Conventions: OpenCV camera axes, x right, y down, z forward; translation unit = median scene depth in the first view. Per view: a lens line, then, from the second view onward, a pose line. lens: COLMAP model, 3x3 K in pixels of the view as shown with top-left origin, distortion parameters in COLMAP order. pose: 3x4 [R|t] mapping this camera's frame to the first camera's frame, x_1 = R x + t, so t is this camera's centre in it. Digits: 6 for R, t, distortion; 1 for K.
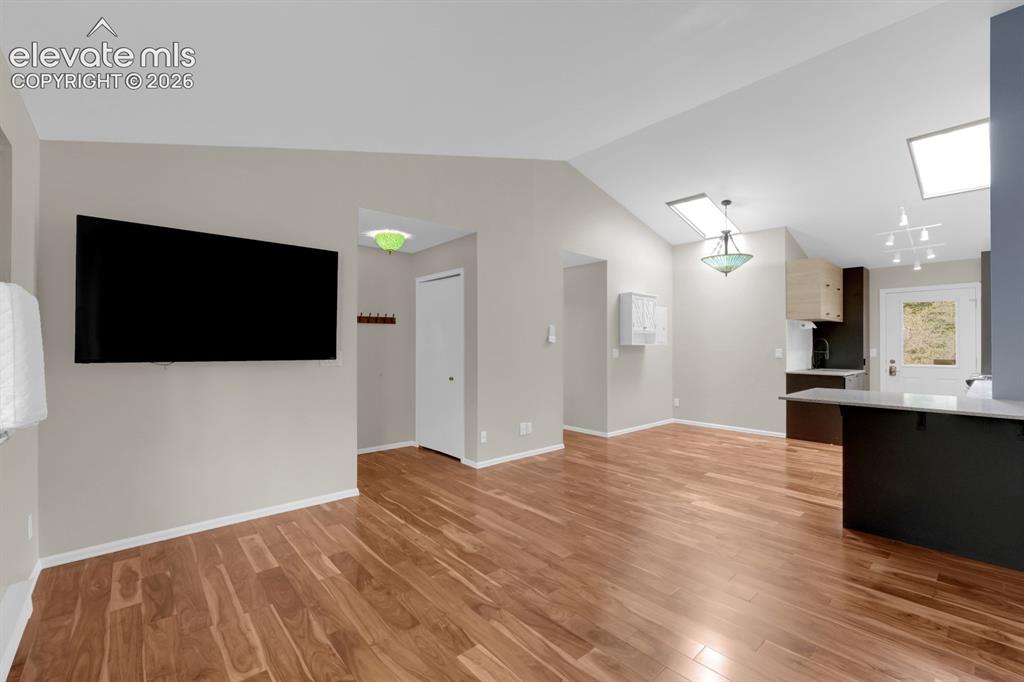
lens RADIAL K [[434.9, 0, 504.1], [0, 434.9, 342.2], [0, 0, 1]] dist [0.002514, 0.000178]
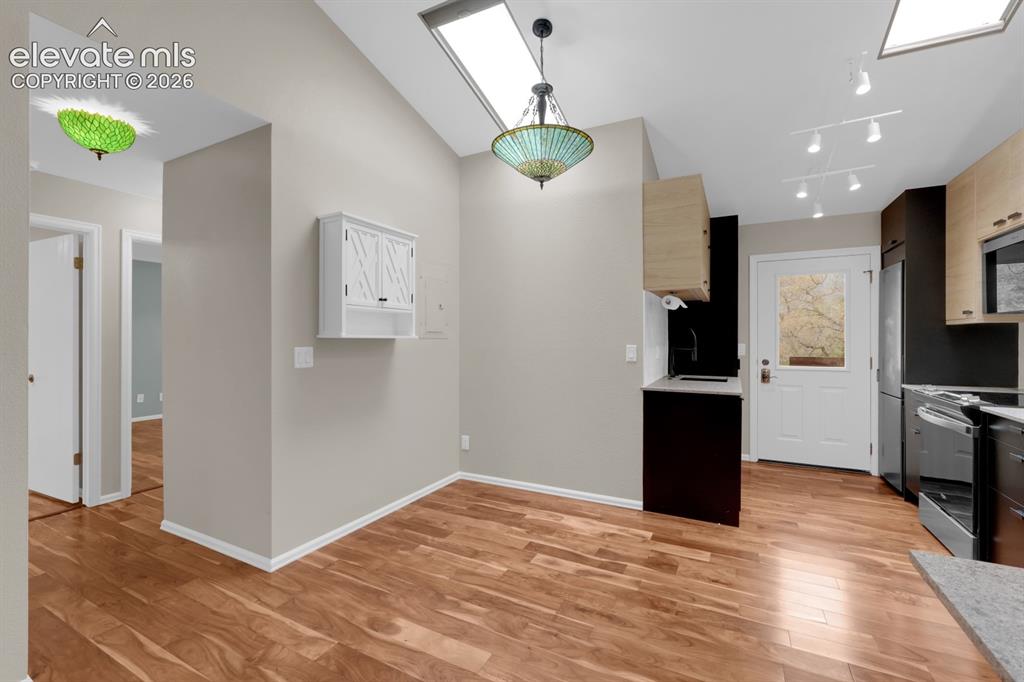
lens RADIAL K [[446.3, 0, 512.0], [0, 446.3, 341.0], [0, 0, 1]] dist [-0.000649, -0.000266]
pose [[0.929870, -0.002271, 0.367880, 0.284450], [-0.001380, 0.999952, 0.009662, 0.005240], [-0.367885, -0.009493, 0.929823, 0.529273]]
